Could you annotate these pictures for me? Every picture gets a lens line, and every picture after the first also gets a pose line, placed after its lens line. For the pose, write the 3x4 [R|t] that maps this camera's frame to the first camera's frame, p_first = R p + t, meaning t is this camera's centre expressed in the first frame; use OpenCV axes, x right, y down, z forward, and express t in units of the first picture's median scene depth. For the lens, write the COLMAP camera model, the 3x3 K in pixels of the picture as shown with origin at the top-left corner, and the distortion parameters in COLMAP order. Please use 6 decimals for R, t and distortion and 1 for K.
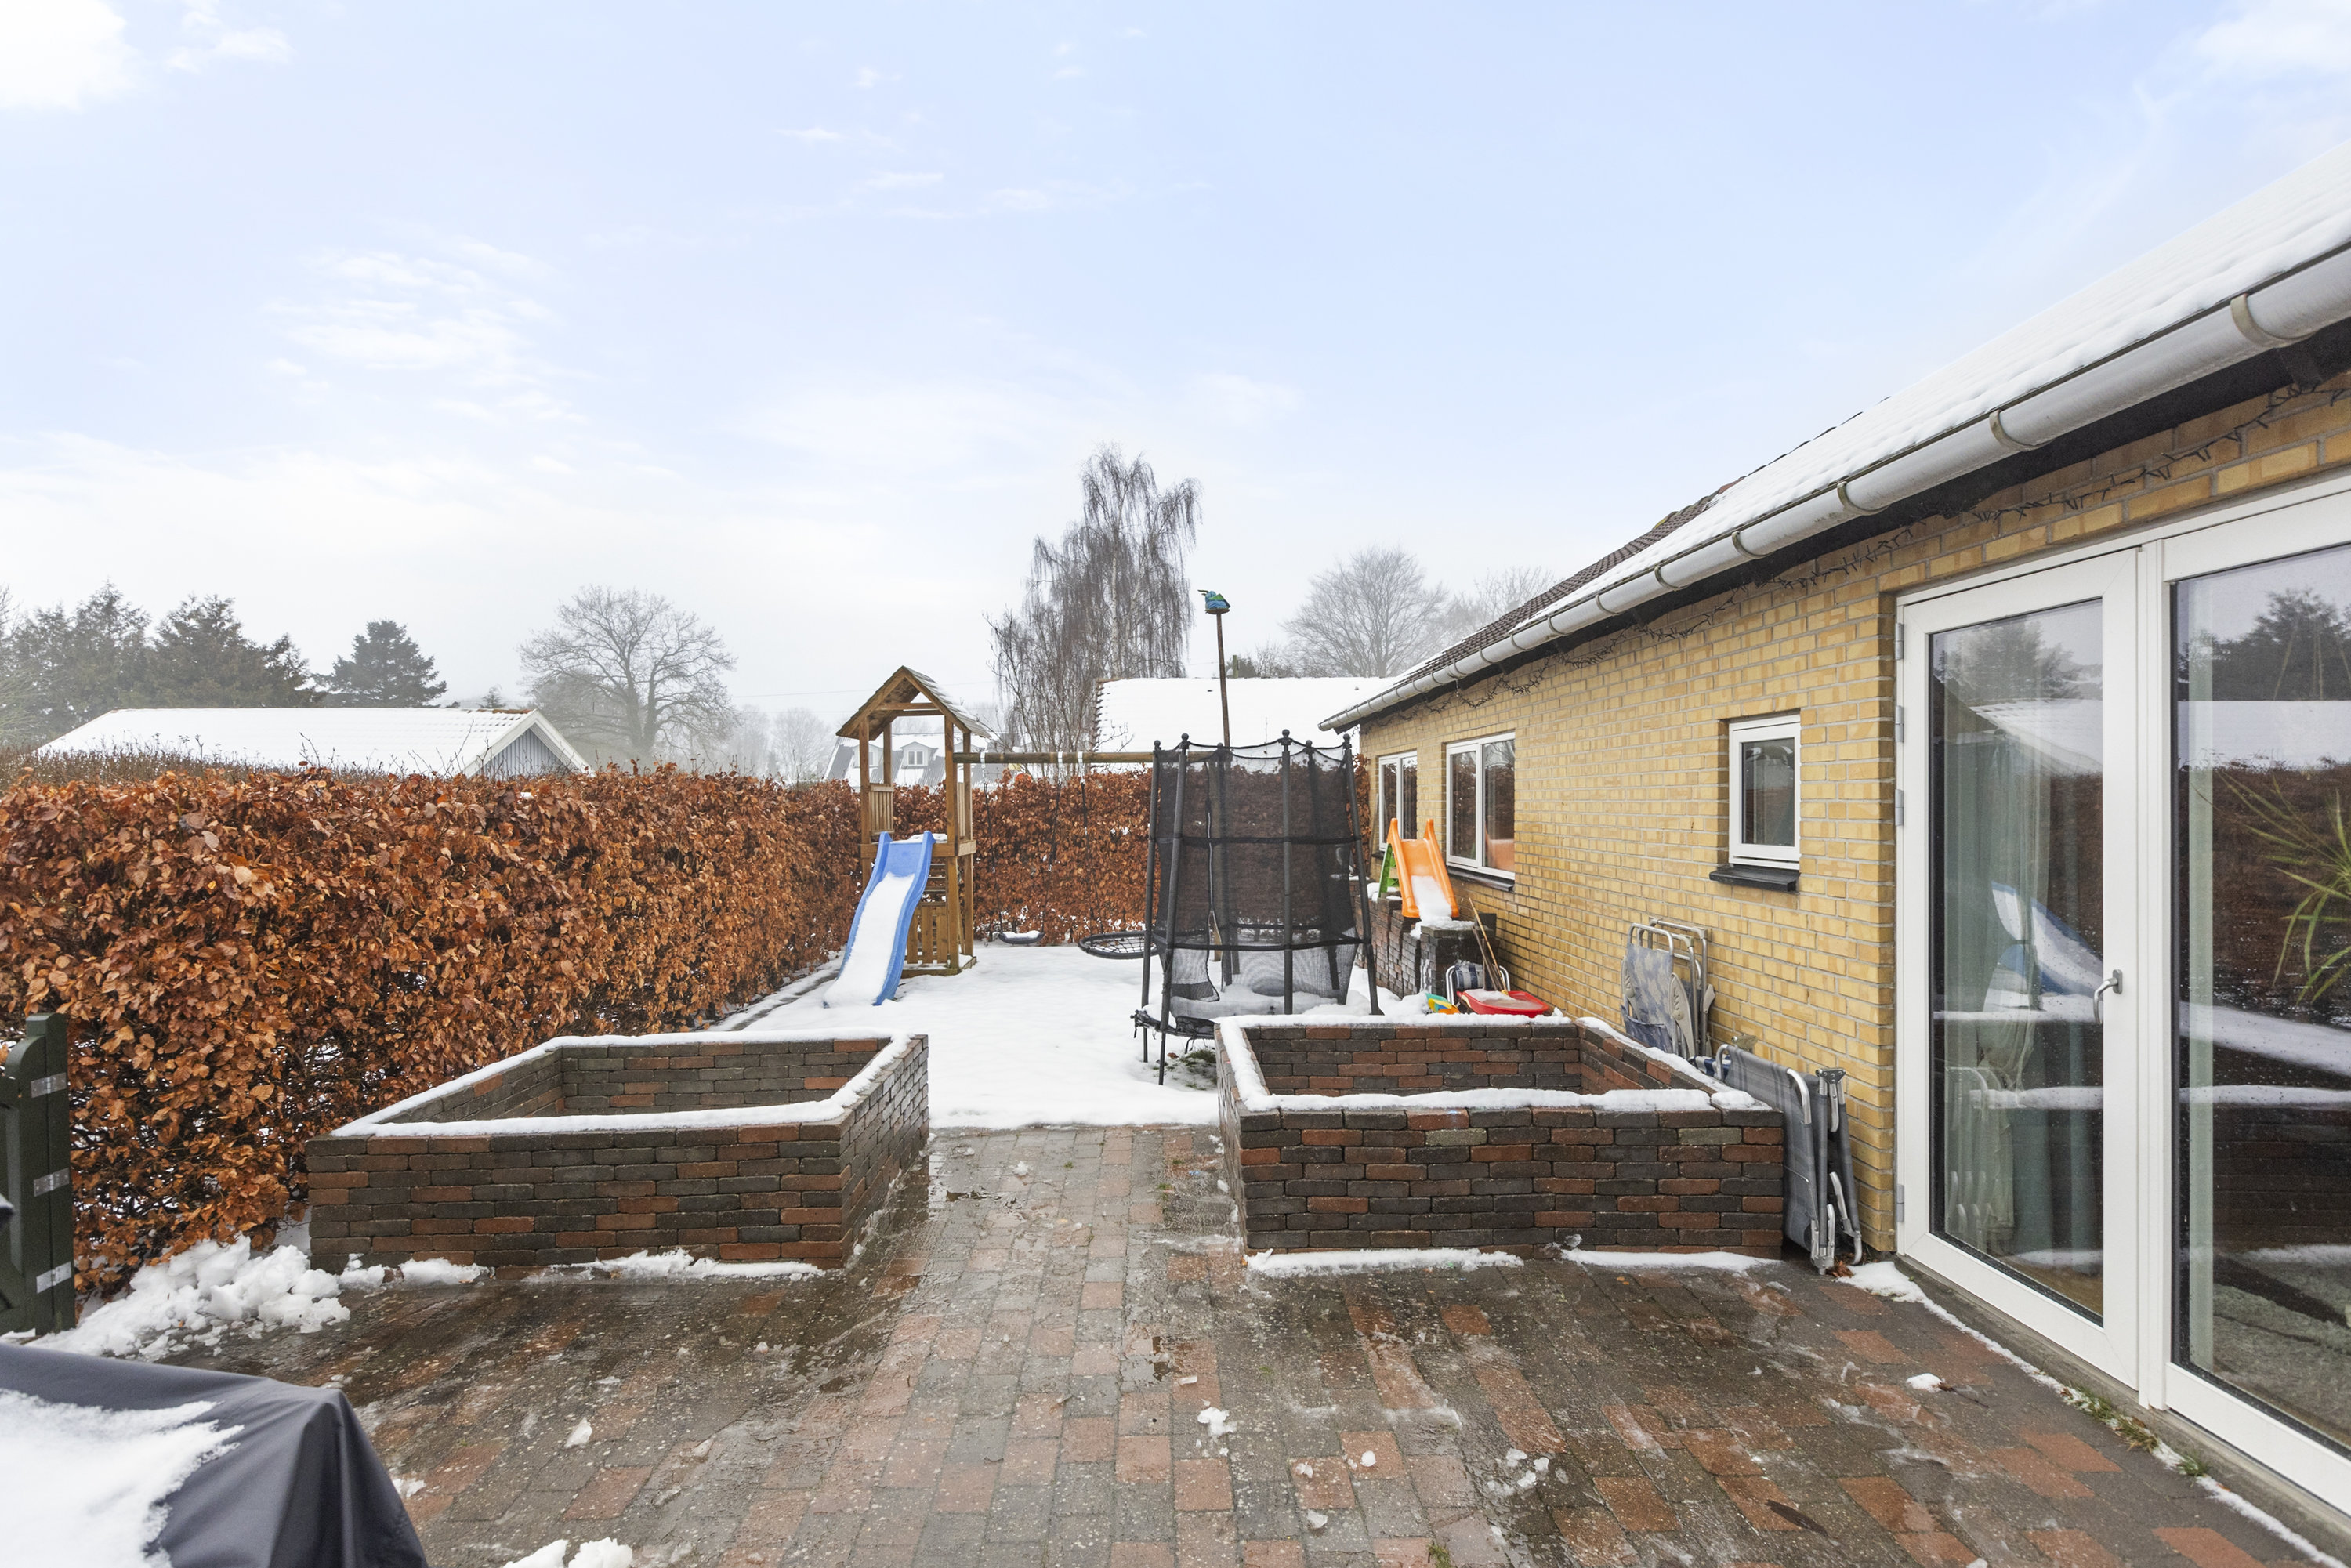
lens RADIAL K [[1192.8, 0, 1169.6], [0, 1192.8, 821.0], [0, 0, 1]] dist [-0.001285, -0.000051]
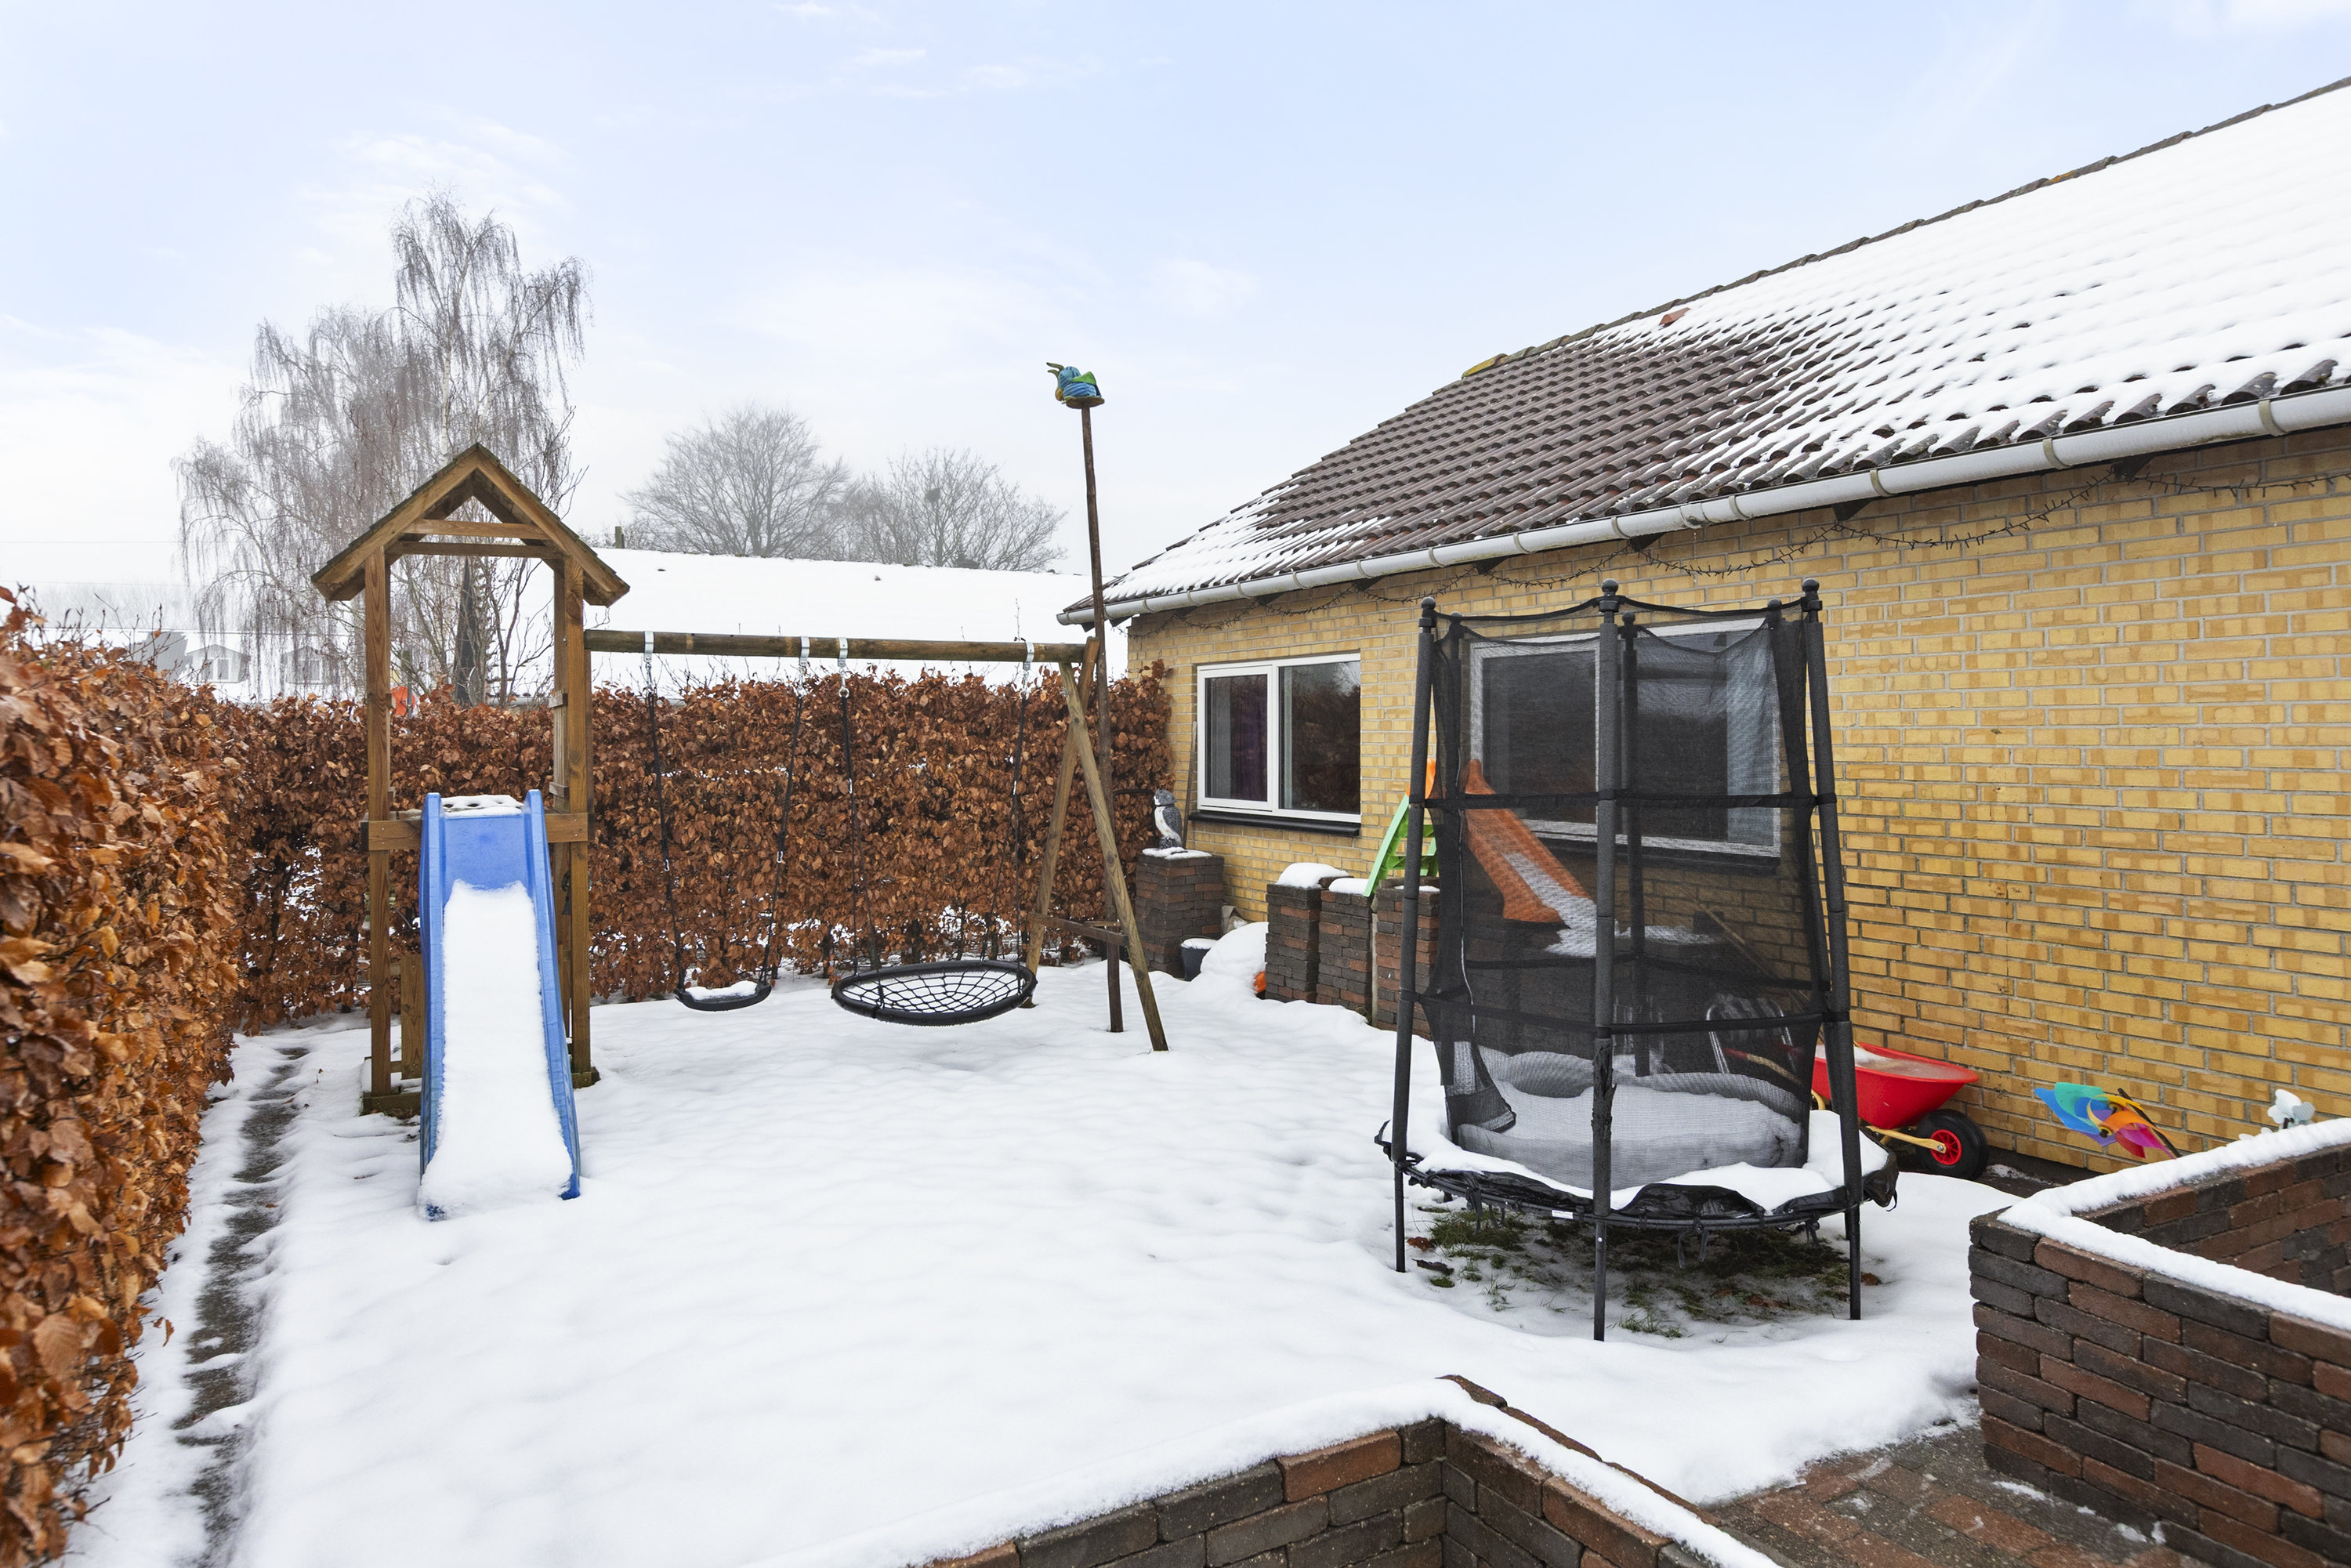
lens RADIAL K [[1470.5, 0, 1174.0], [0, 1470.5, 721.3], [0, 0, 1]] dist [-0.000708, -0.000651]
pose [[0.874424, 0.010785, 0.485042, -0.263533], [0.003842, 0.999568, -0.029151, -0.000986], [-0.485147, 0.027354, 0.874005, 0.354101]]
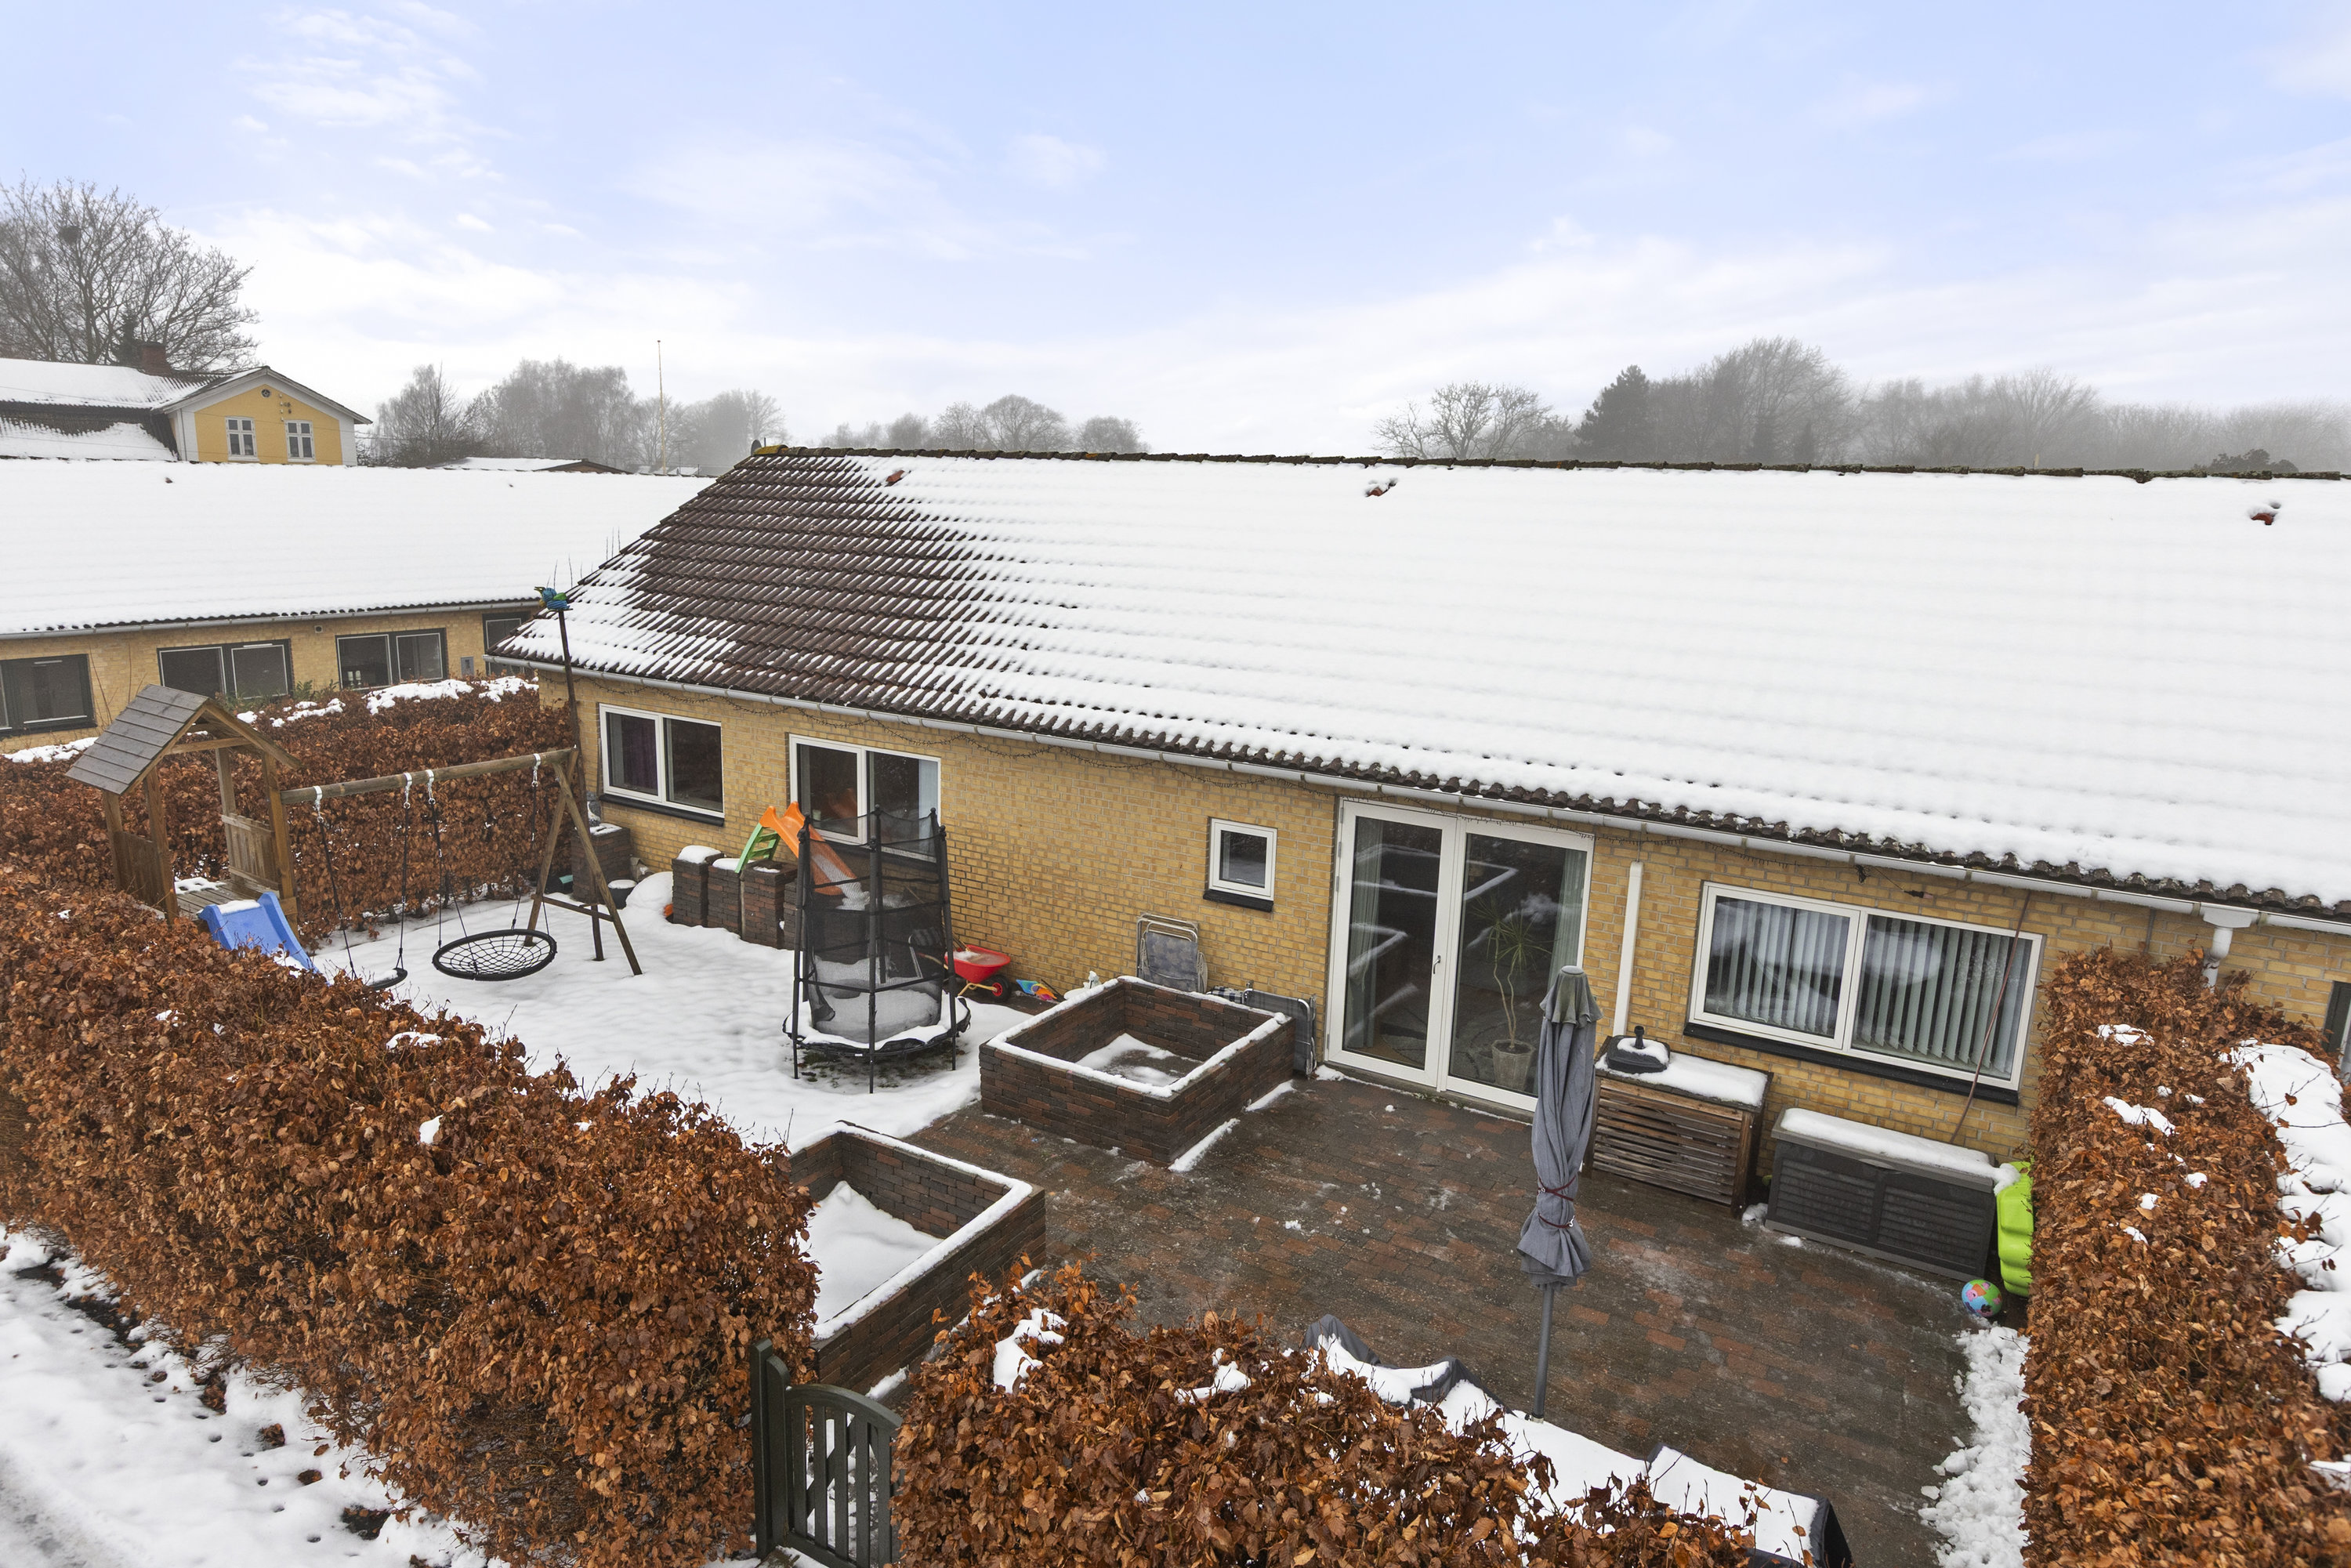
lens RADIAL K [[1360.5, 0, 1175.5], [0, 1360.5, 784.0], [0, 0, 1]] dist [-0.001398, -0.000724]
pose [[0.509625, -0.151052, 0.847033, -0.669599], [-0.027789, 0.981065, 0.191674, -0.264051], [-0.859947, -0.121221, 0.495778, -0.014806]]
